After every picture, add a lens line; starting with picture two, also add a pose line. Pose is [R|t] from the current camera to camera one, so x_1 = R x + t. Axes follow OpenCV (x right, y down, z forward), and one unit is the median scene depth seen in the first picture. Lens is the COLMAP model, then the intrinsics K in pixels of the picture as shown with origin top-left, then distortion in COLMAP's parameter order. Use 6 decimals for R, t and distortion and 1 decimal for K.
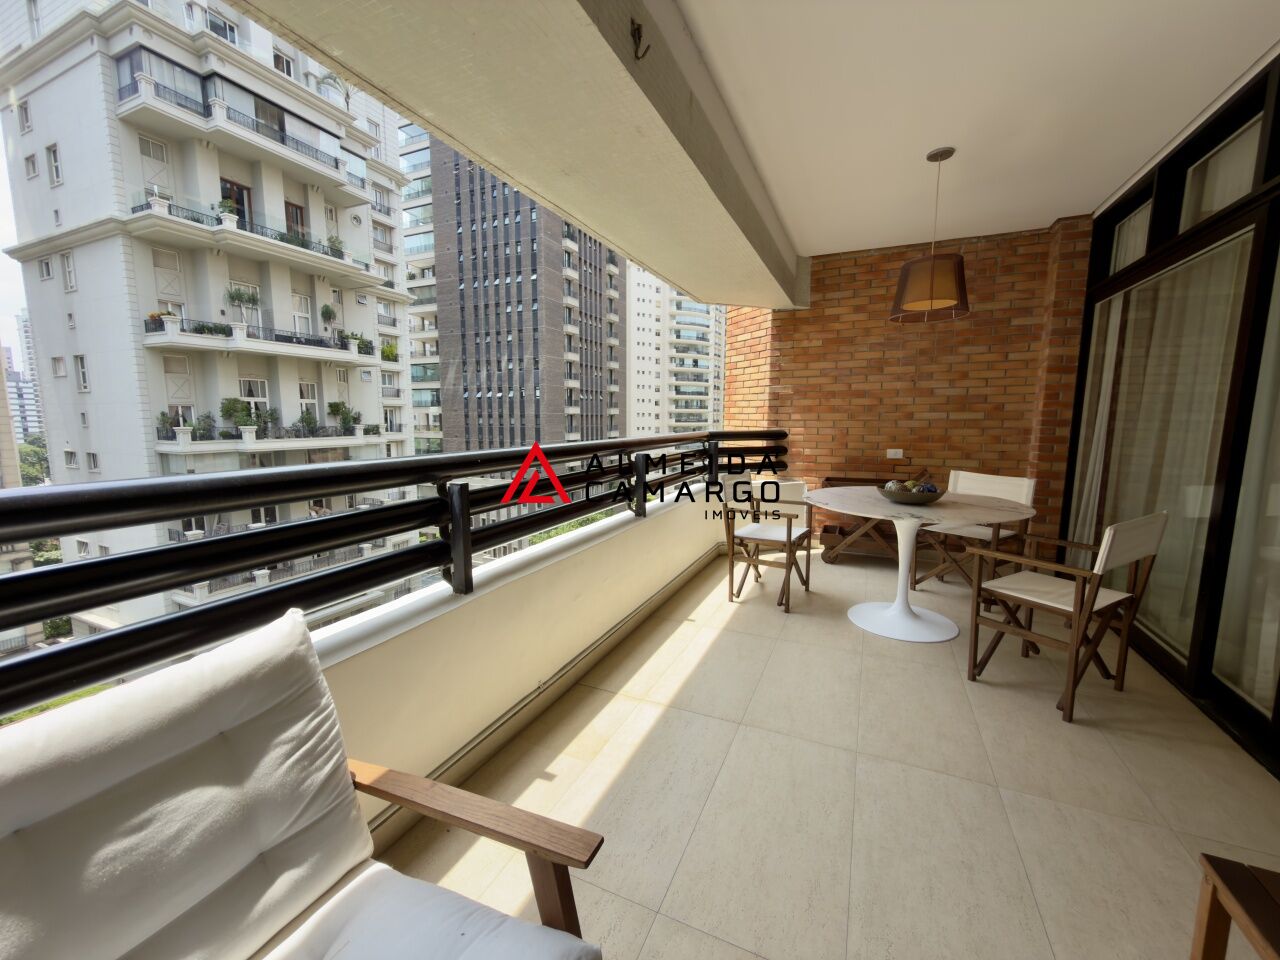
lens RADIAL K [[509.8, 0, 640.6], [0, 509.8, 481.7], [0, 0, 1]] dist [-0.001820, 0.000145]
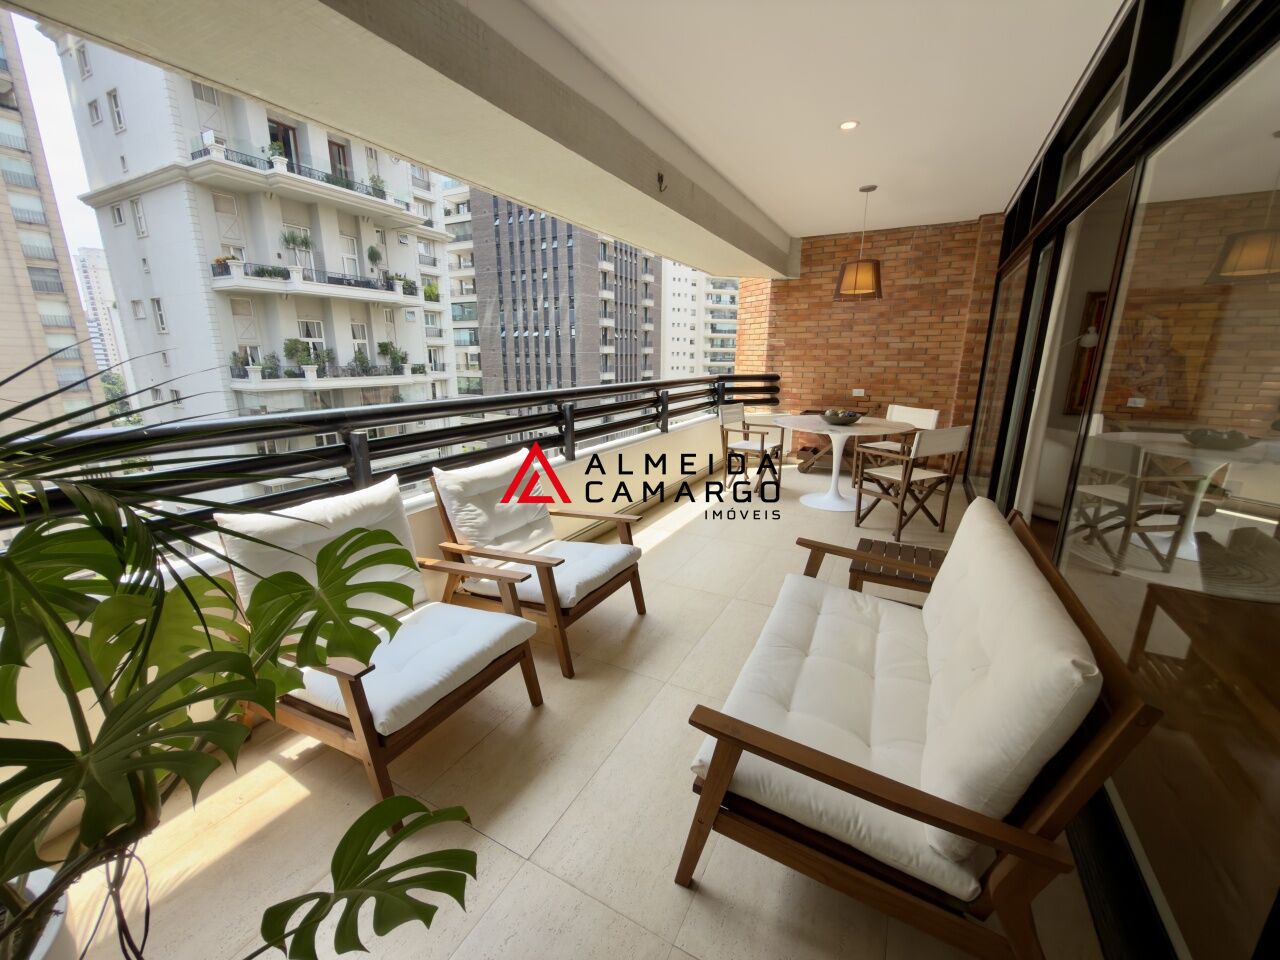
lens RADIAL K [[509.8, 0, 640.6], [0, 509.8, 481.7], [0, 0, 1]] dist [-0.001820, 0.000145]
pose [[0.997790, 0.016966, -0.064237, 0.002864], [-0.009426, 0.993215, 0.115910, 0.003766], [0.065768, -0.115048, 0.991180, -0.052783]]
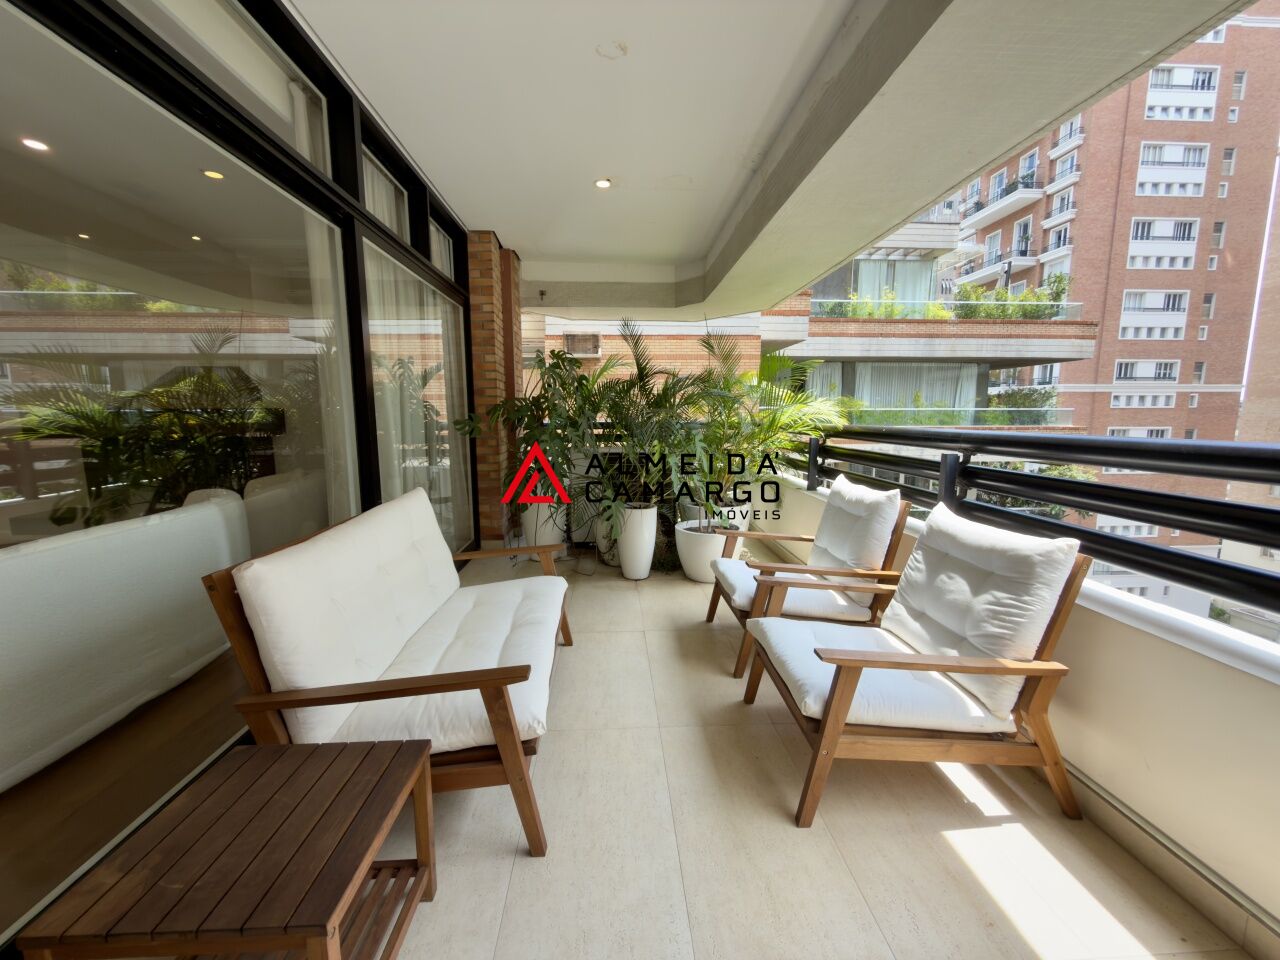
lens RADIAL K [[509.8, 0, 640.6], [0, 509.8, 481.7], [0, 0, 1]] dist [-0.001820, 0.000145]
pose [[-0.885488, 0.058930, -0.460910, 0.029966], [-0.059617, 0.969318, 0.238470, -0.004668], [0.460821, 0.238640, -0.854807, 0.052471]]
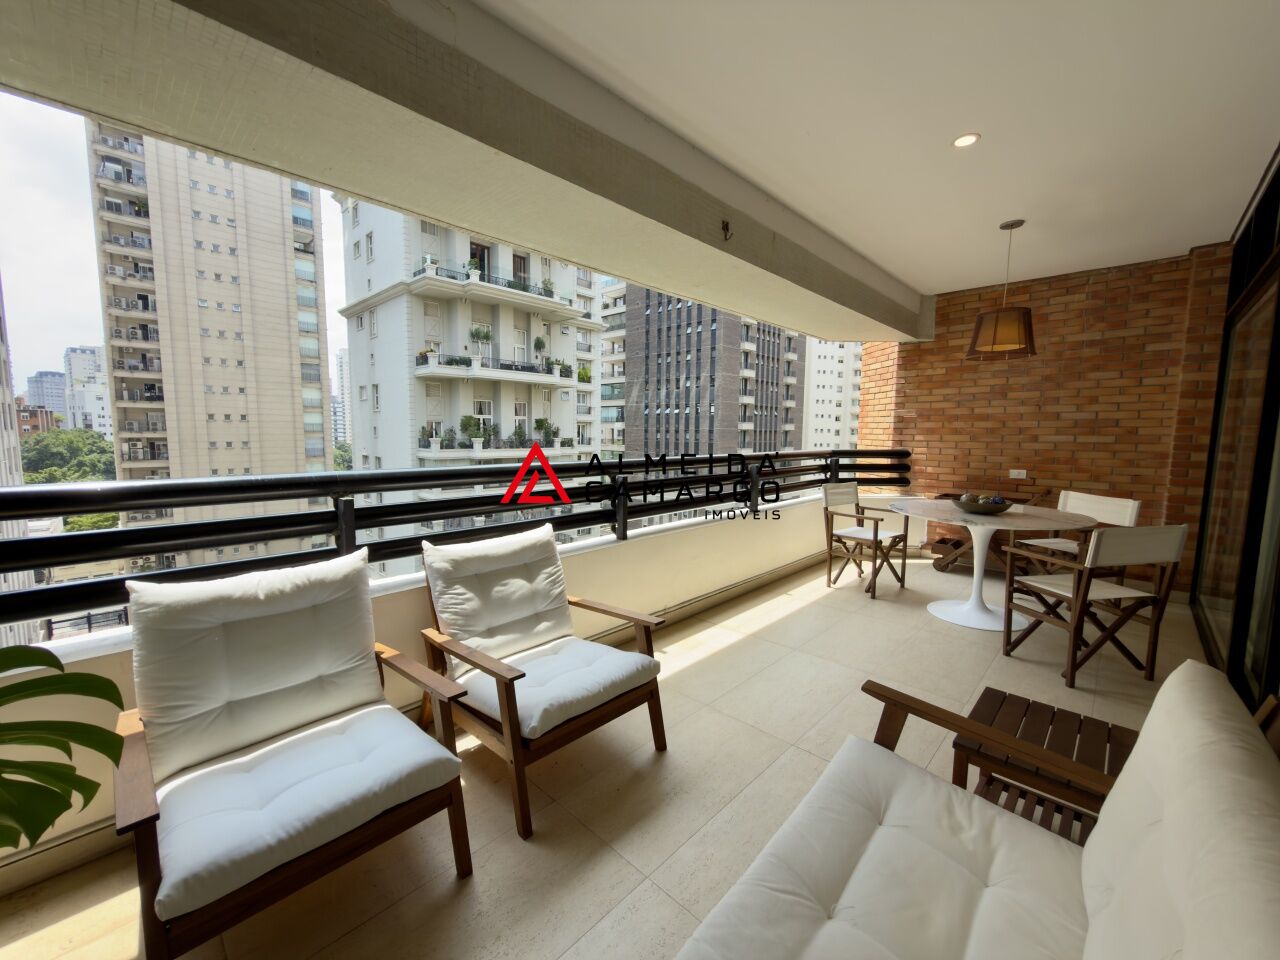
lens RADIAL K [[509.8, 0, 640.6], [0, 509.8, 481.7], [0, 0, 1]] dist [-0.001820, 0.000145]
pose [[0.943060, 0.039877, -0.330224, 0.015351], [-0.049602, 0.998547, -0.021072, 0.003007], [0.328904, 0.036252, 0.943667, -0.034502]]
